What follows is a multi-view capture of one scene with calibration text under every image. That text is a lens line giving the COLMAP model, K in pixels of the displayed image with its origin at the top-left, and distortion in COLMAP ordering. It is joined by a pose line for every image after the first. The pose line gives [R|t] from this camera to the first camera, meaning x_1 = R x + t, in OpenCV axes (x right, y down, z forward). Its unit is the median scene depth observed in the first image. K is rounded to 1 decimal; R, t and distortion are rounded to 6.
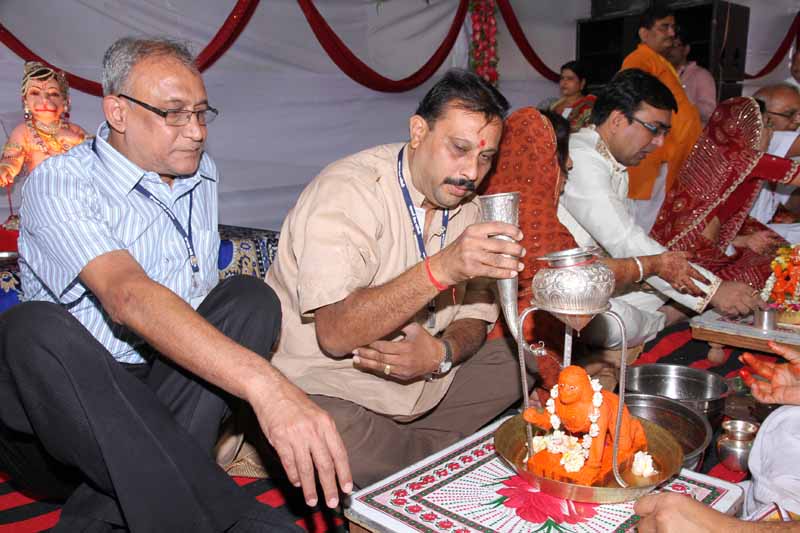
lens RADIAL K [[728.4, 0, 400.7], [0, 728.4, 262.4], [0, 0, 1]] dist [0.011834, 0.017646]
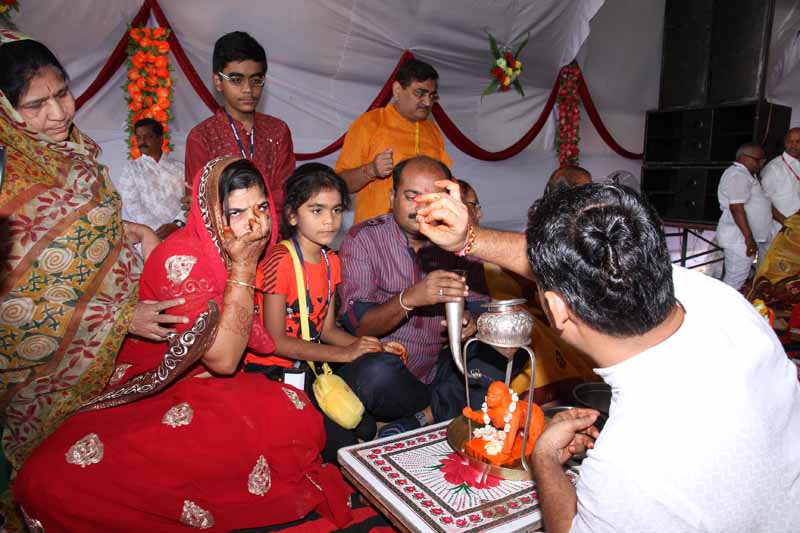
lens RADIAL K [[570.9, 0, 397.8], [0, 570.9, 265.9], [0, 0, 1]] dist [-0.095111, 0.030622]
pose [[0.969316, 0.083593, -0.231169, 0.274288], [-0.089123, 0.995928, -0.013563, -0.049368], [0.229094, 0.033749, 0.972819, -0.127144]]
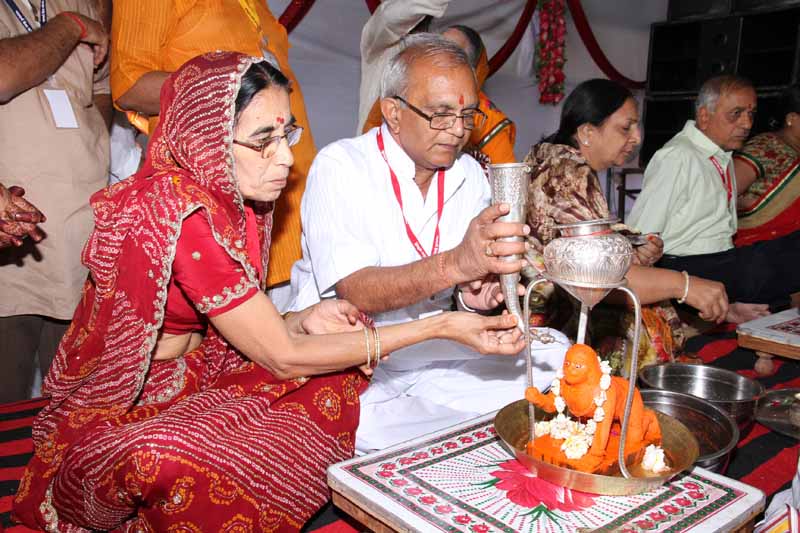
lens RADIAL K [[728.4, 0, 403.0], [0, 728.4, 272.9], [0, 0, 1]] dist [0.011834, 0.017646]
pose [[0.994175, 0.063223, -0.087288, 0.084053], [-0.063400, 0.997988, 0.000747, 0.063343], [0.087160, 0.004791, 0.996183, 0.056642]]
